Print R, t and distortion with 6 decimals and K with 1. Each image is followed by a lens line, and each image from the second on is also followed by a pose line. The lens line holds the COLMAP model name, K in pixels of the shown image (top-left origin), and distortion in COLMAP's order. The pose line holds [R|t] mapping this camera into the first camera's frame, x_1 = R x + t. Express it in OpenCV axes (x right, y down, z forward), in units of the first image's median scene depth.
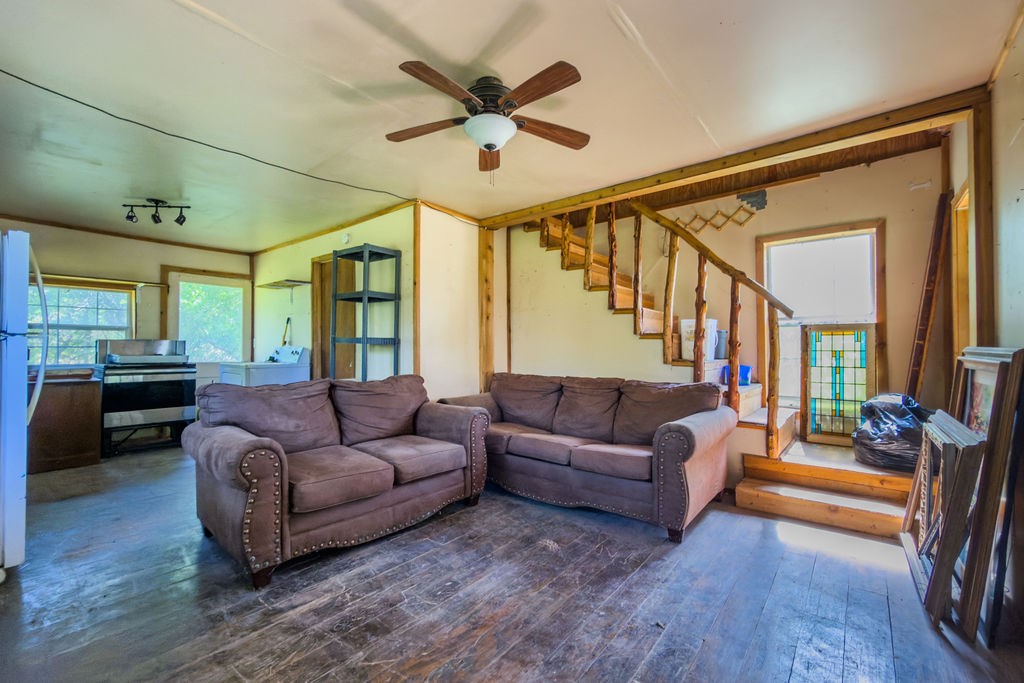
lens RADIAL K [[435.8, 0, 512.9], [0, 435.8, 345.1], [0, 0, 1]] dist [0.000382, 0.000013]
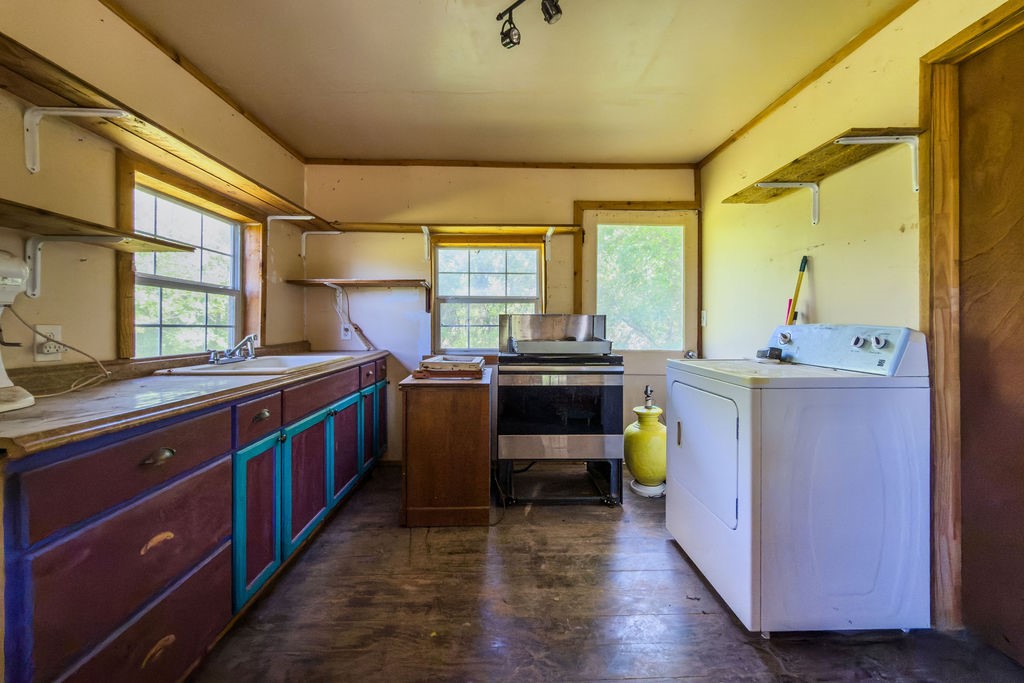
lens RADIAL K [[406.7, 0, 513.5], [0, 406.7, 322.9], [0, 0, 1]] dist [-0.000282, -0.000015]
pose [[0.657023, -0.004858, -0.753855, -0.551162], [0.006279, 0.999980, -0.000972, 0.000061], [0.753845, -0.004095, 0.657040, 0.716462]]
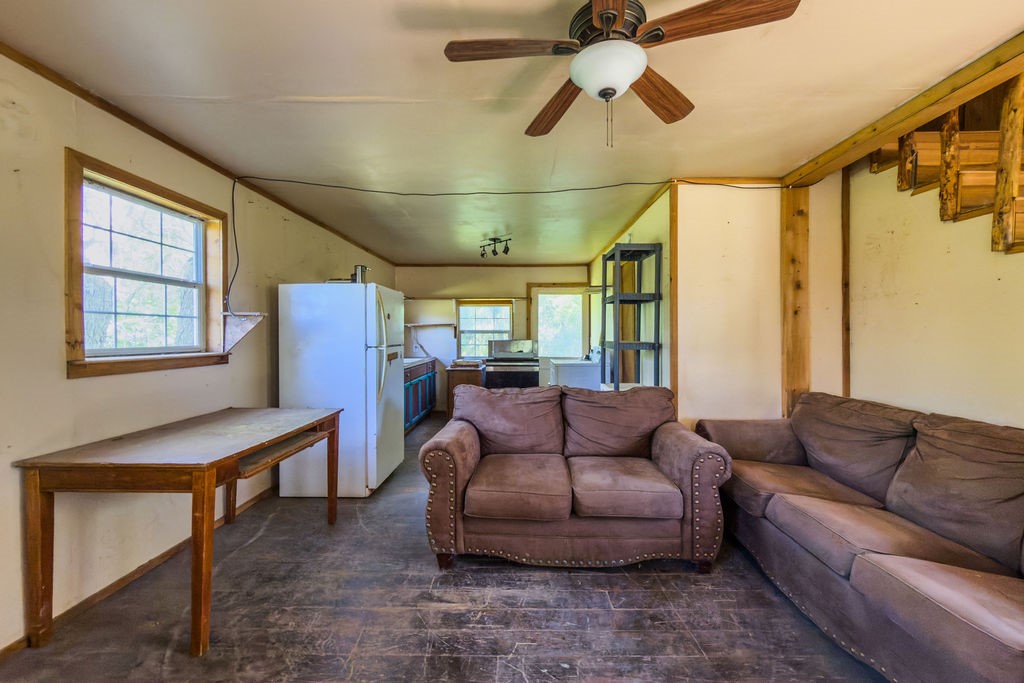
lens RADIAL K [[411.4, 0, 512.0], [0, 411.4, 341.5], [0, 0, 1]] dist [0.000515, 0.000017]
pose [[0.617545, 0.006714, -0.786507, 0.210806], [0.007766, 0.999863, 0.014633, -0.033986], [0.786498, -0.015145, 0.617408, 0.253501]]
